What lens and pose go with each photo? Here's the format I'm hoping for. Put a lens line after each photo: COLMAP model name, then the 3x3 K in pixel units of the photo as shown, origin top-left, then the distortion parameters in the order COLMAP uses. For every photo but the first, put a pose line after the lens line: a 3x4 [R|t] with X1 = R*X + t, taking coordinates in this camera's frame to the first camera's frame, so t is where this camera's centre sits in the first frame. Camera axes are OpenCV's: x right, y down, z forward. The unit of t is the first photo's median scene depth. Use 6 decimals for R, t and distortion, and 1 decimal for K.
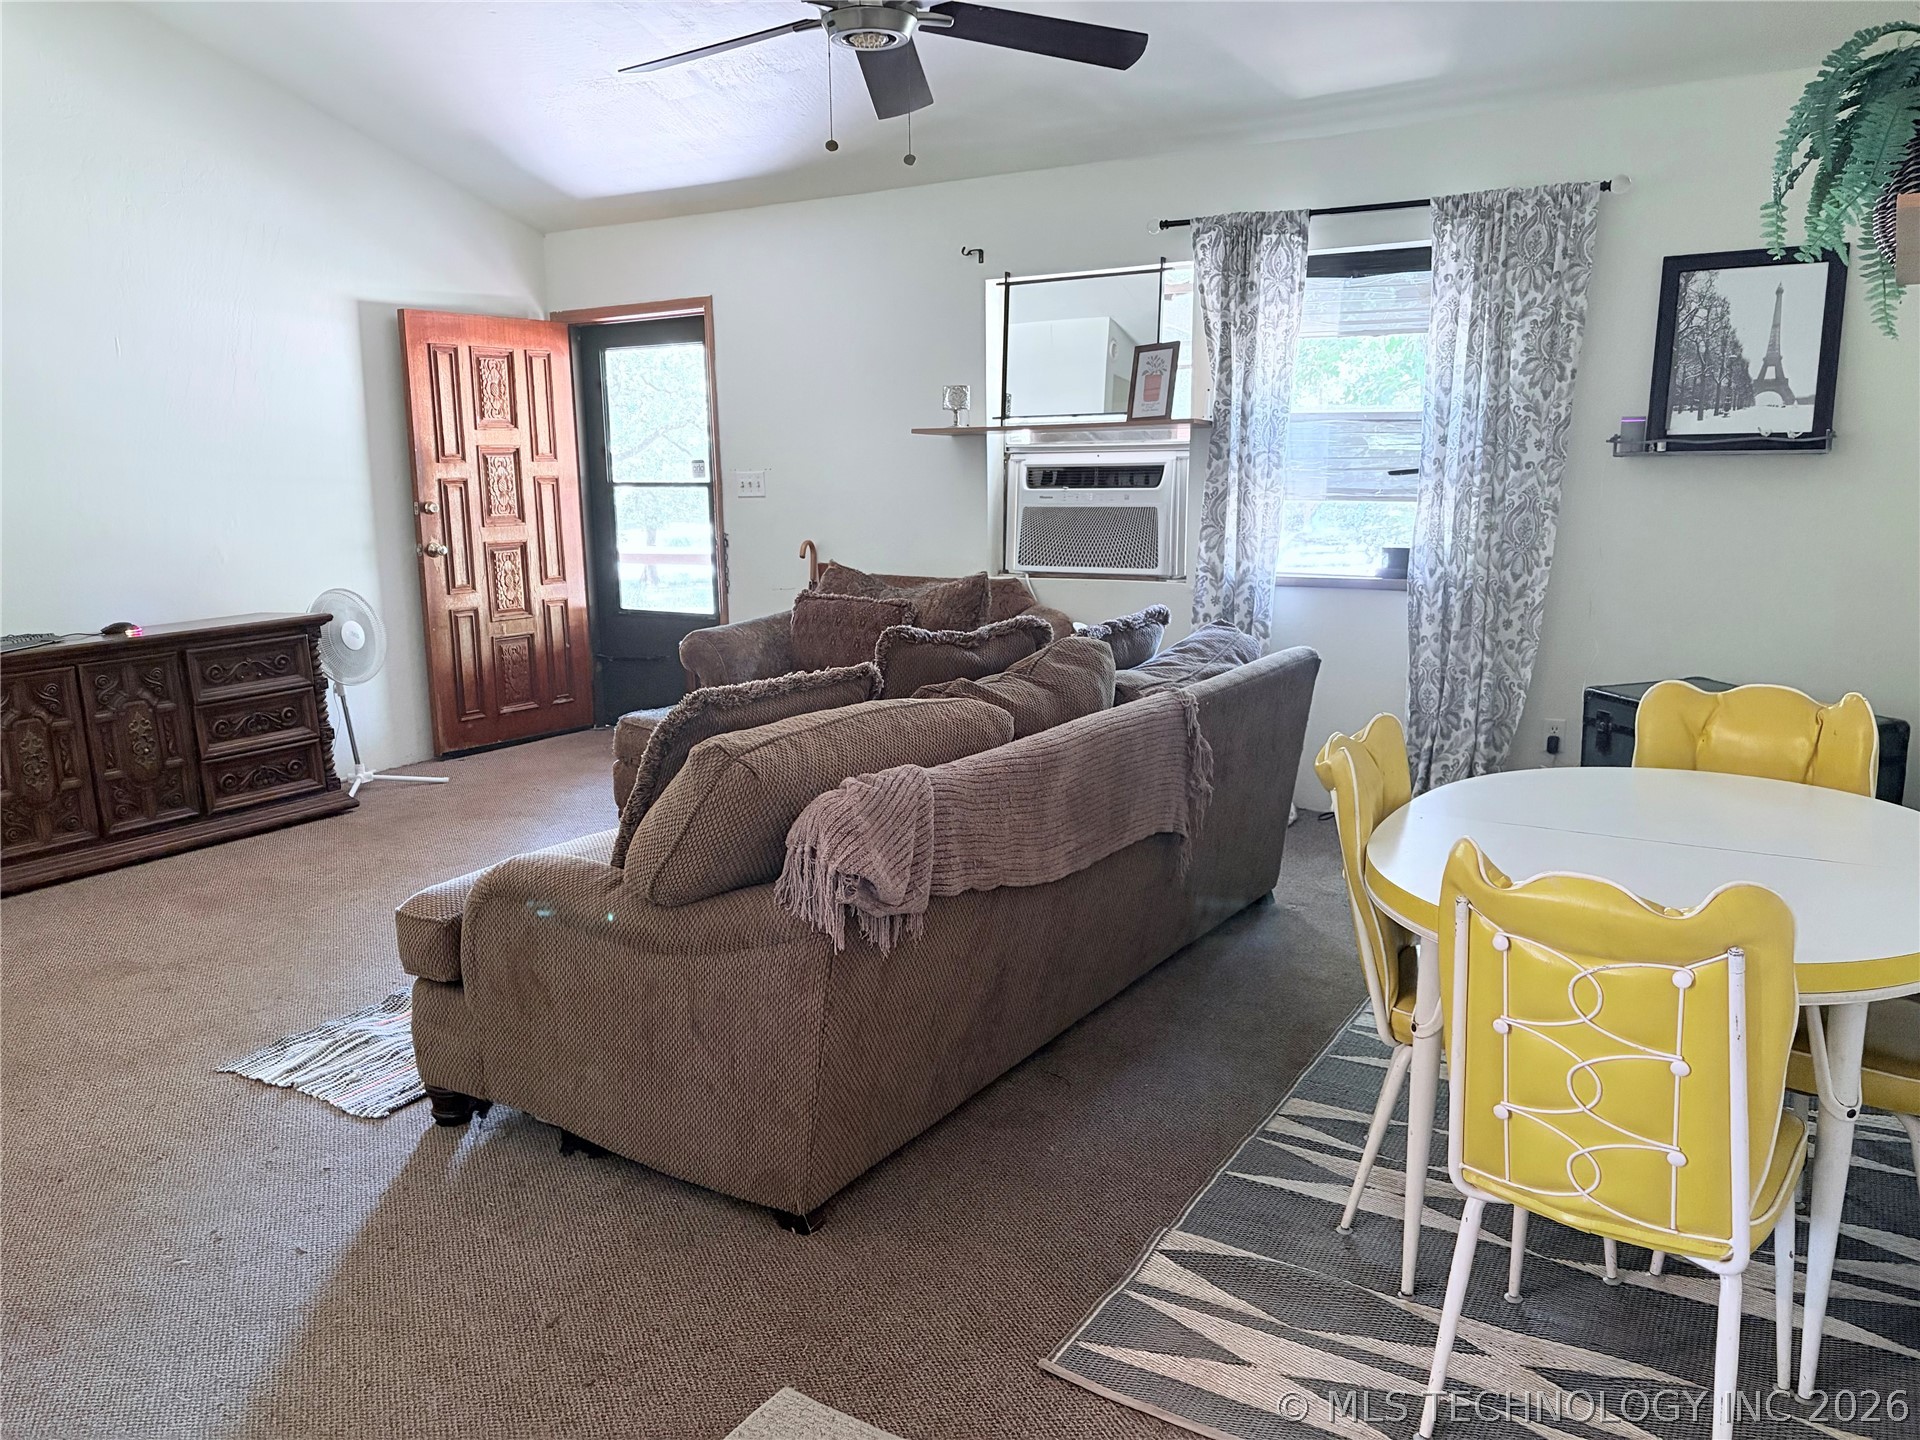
lens RADIAL K [[1445.2, 0, 955.3], [0, 1445.2, 733.7], [0, 0, 1]] dist [0.053884, -0.059332]
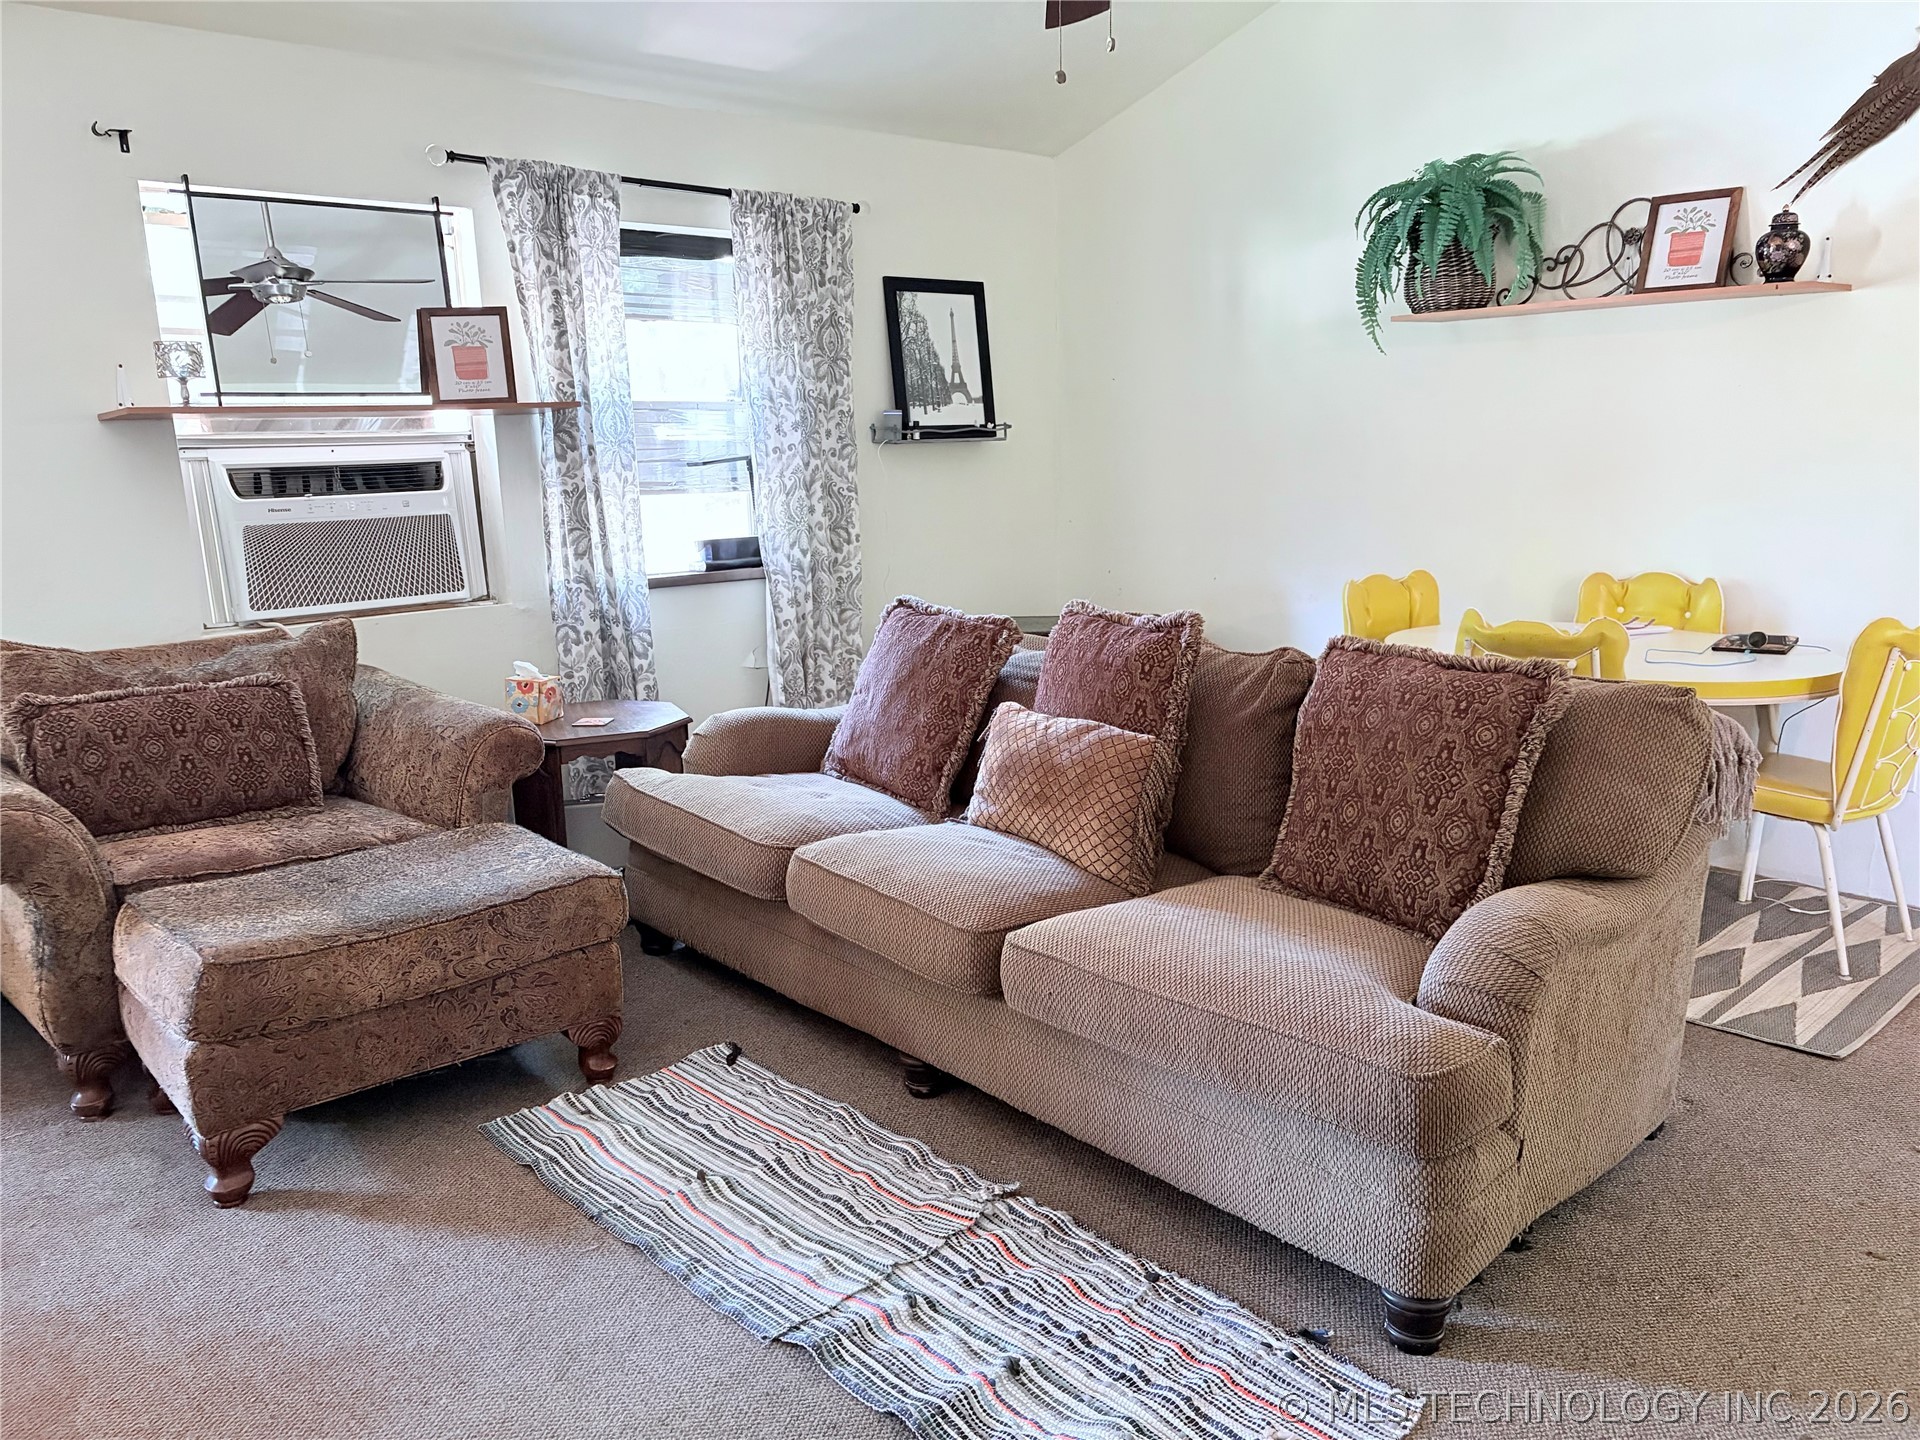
lens RADIAL K [[1445.2, 0, 971.3], [0, 1445.2, 733.3], [0, 0, 1]] dist [0.053884, -0.059332]
pose [[0.263395, -0.190633, 0.945665, -0.681108], [0.208700, 0.968326, 0.137072, -0.110529], [-0.941843, 0.161256, 0.294838, 0.632994]]
